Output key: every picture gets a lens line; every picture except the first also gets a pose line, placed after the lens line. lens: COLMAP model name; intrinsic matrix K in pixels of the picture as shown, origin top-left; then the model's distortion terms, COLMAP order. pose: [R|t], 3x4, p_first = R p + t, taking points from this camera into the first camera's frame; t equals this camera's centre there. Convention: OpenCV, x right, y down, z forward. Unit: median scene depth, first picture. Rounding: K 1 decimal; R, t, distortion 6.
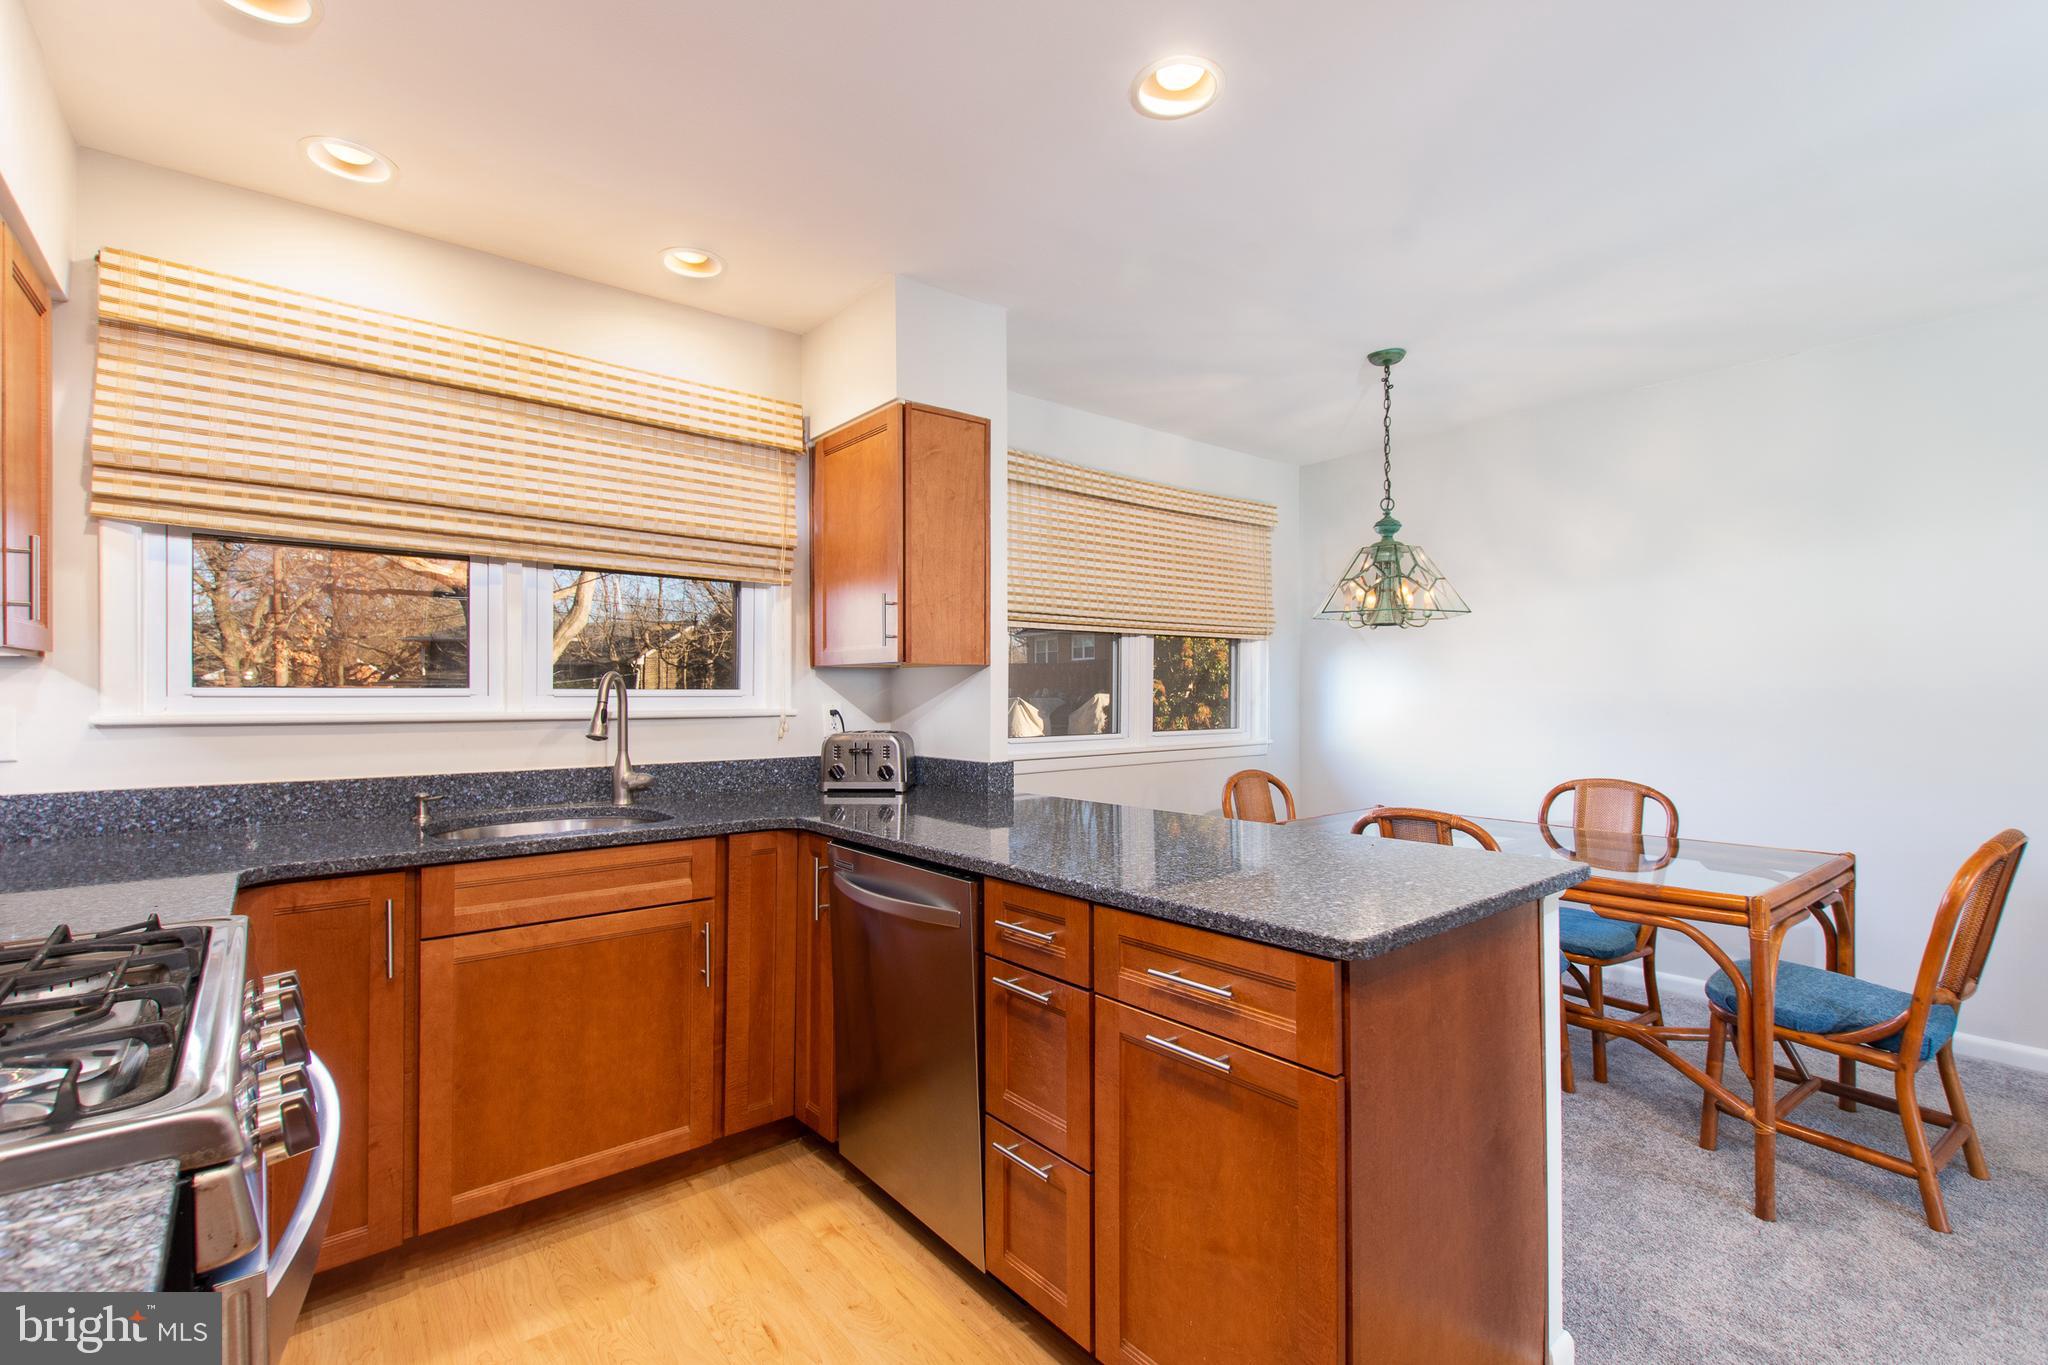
lens RADIAL K [[908.8, 0, 1051.1], [0, 908.8, 693.7], [0, 0, 1]] dist [-0.000062, 0.000267]
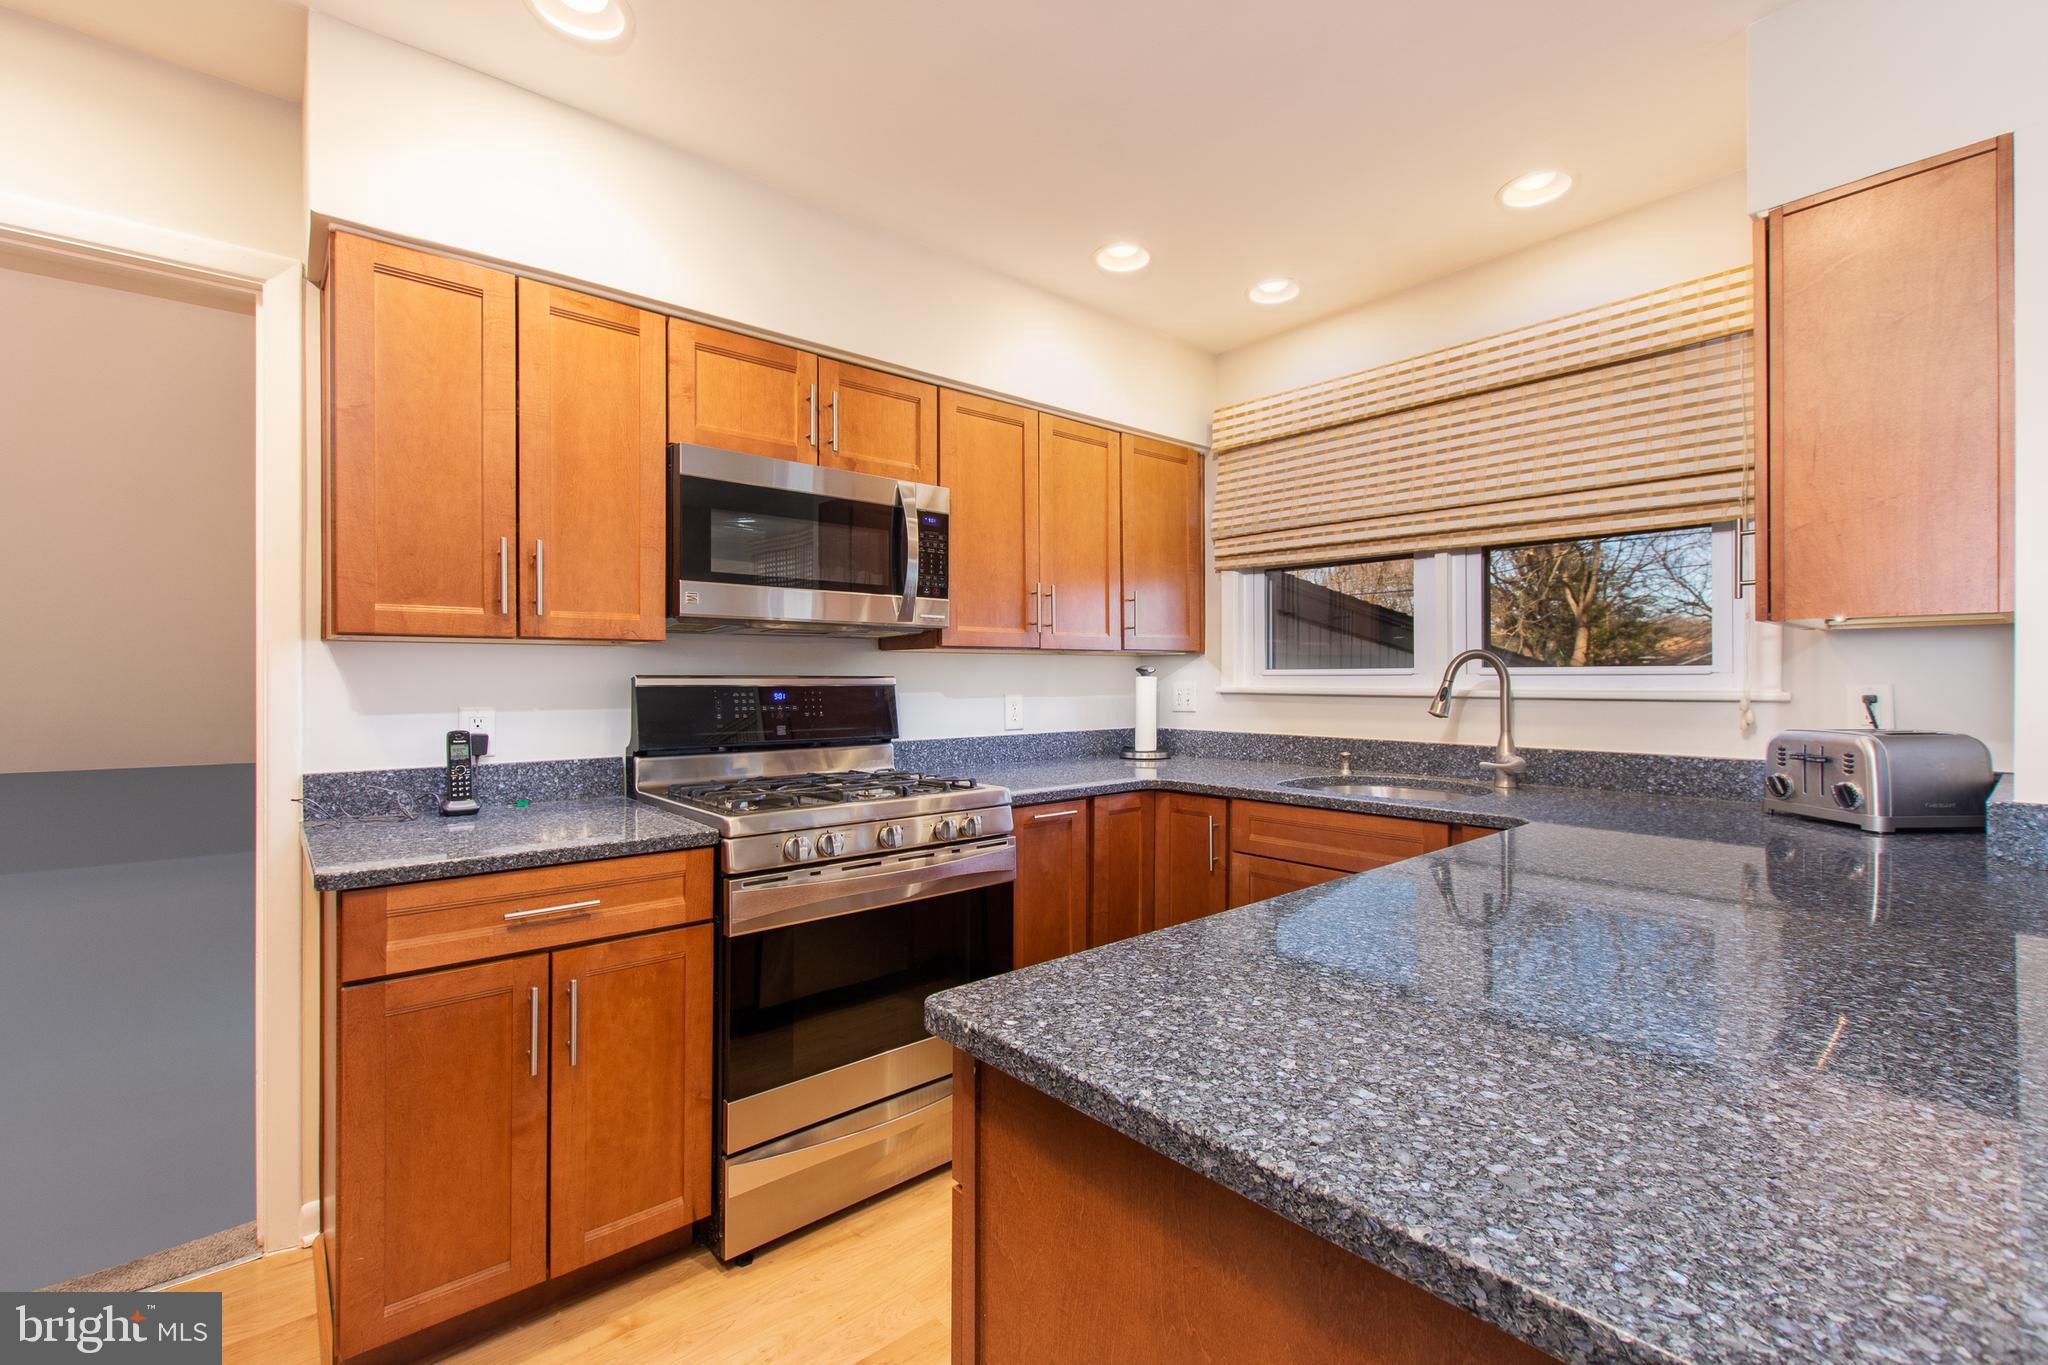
lens RADIAL K [[890.5, 0, 1014.0], [0, 890.5, 676.7], [0, 0, 1]] dist [0.001480, 0.000107]
pose [[-0.002699, -0.000107, -0.999996, 0.538350], [0.003889, 0.999992, -0.000118, 0.003369], [0.999989, -0.003889, -0.002699, 0.543723]]
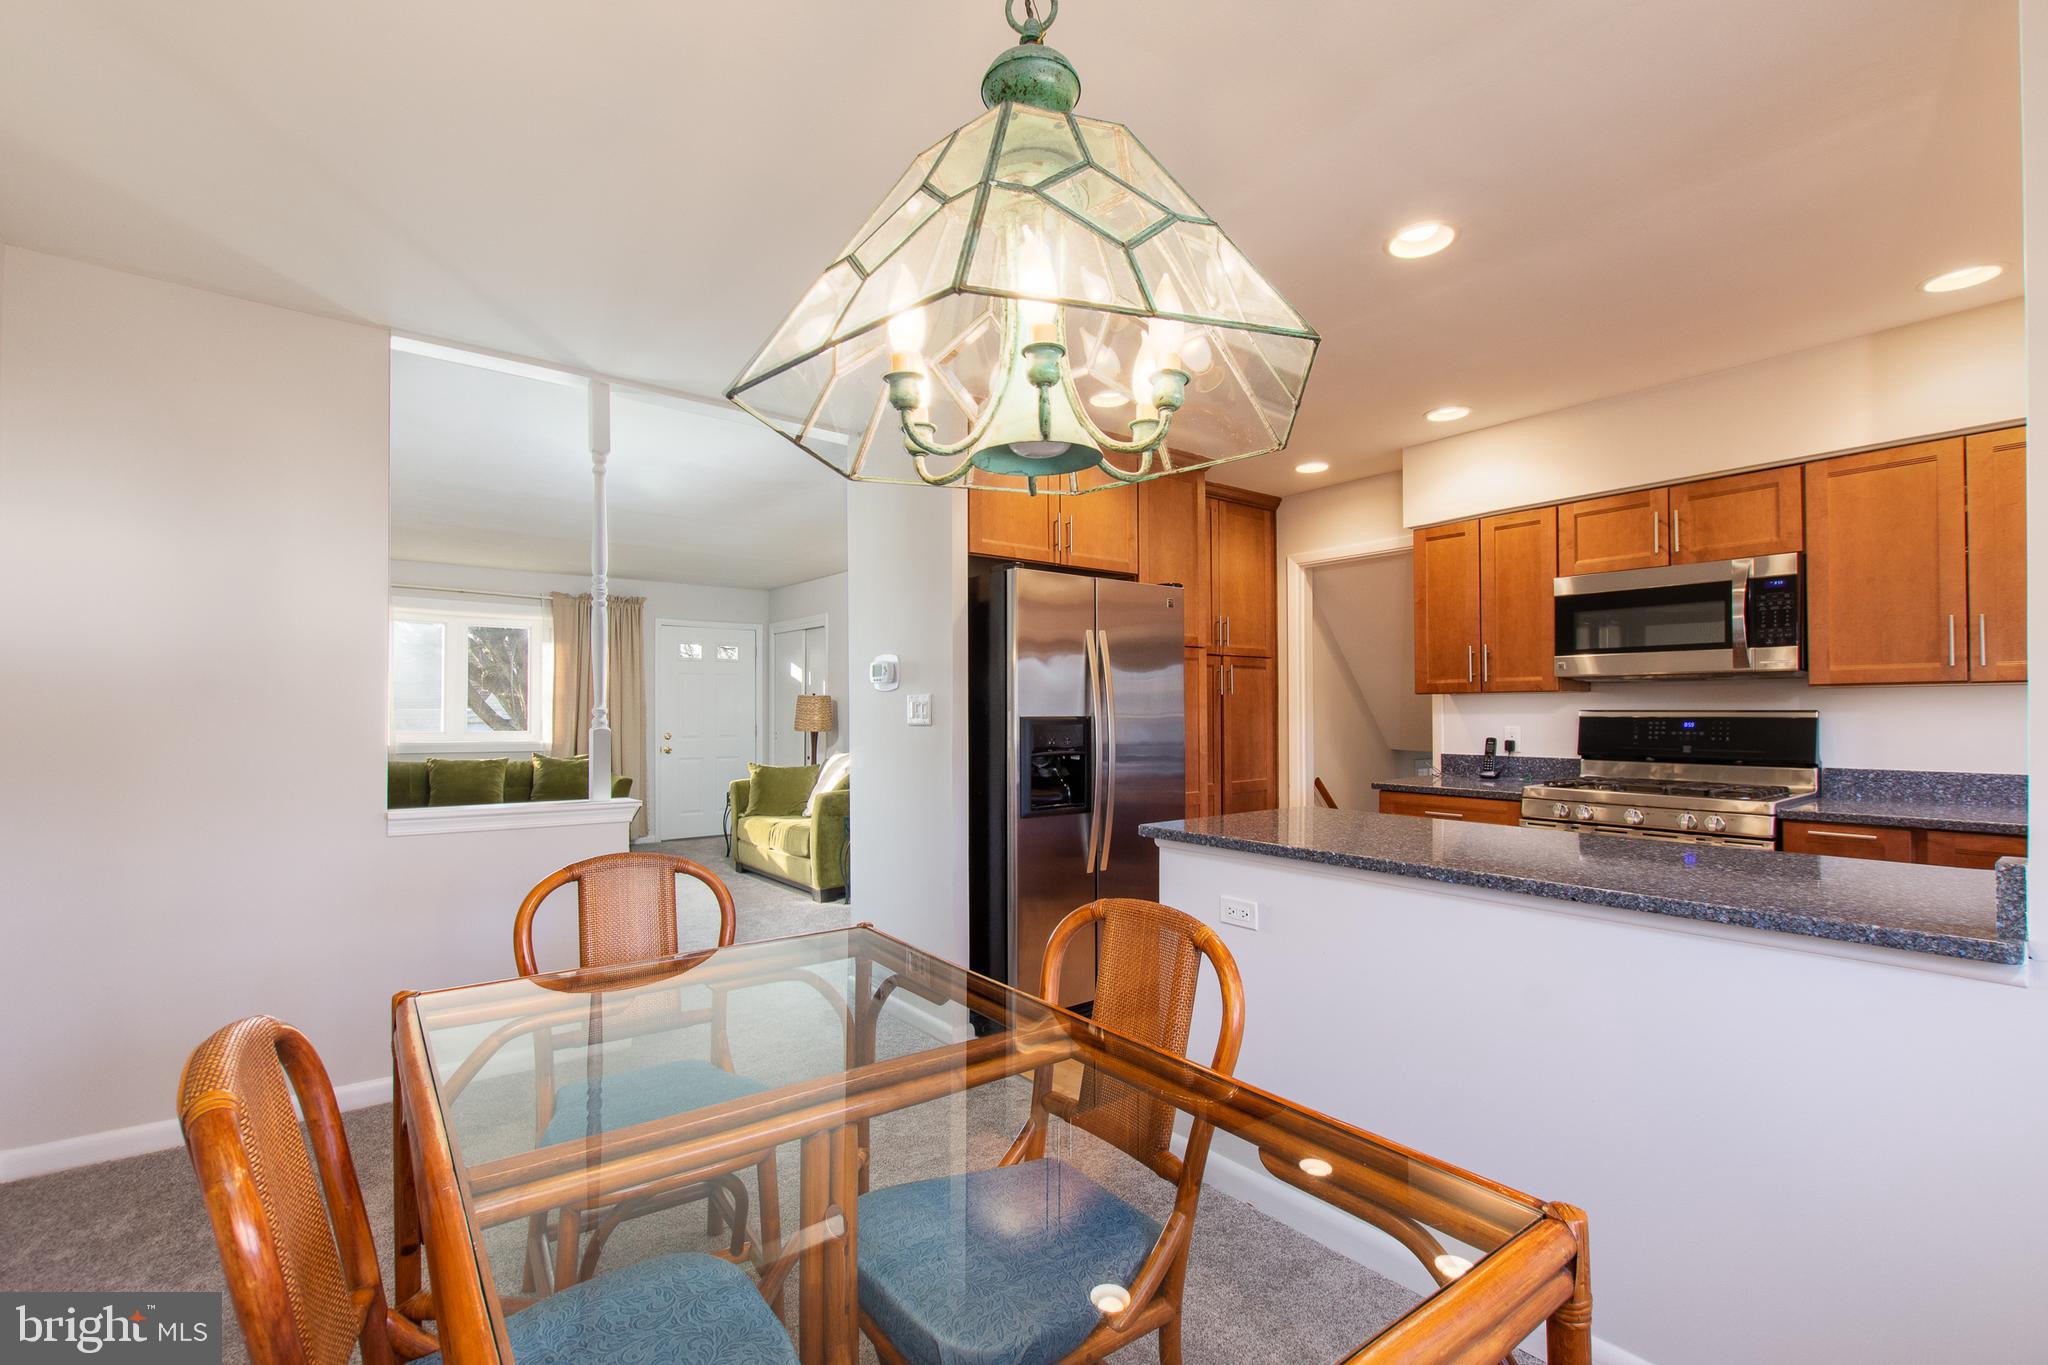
lens RADIAL K [[908.8, 0, 1051.1], [0, 908.8, 693.7], [0, 0, 1]] dist [-0.000062, 0.000267]
pose [[-0.999475, 0.002560, 0.032293, 0.486850], [0.001868, 0.999768, -0.021441, 0.004264], [-0.032340, -0.021370, -0.999248, 1.829568]]
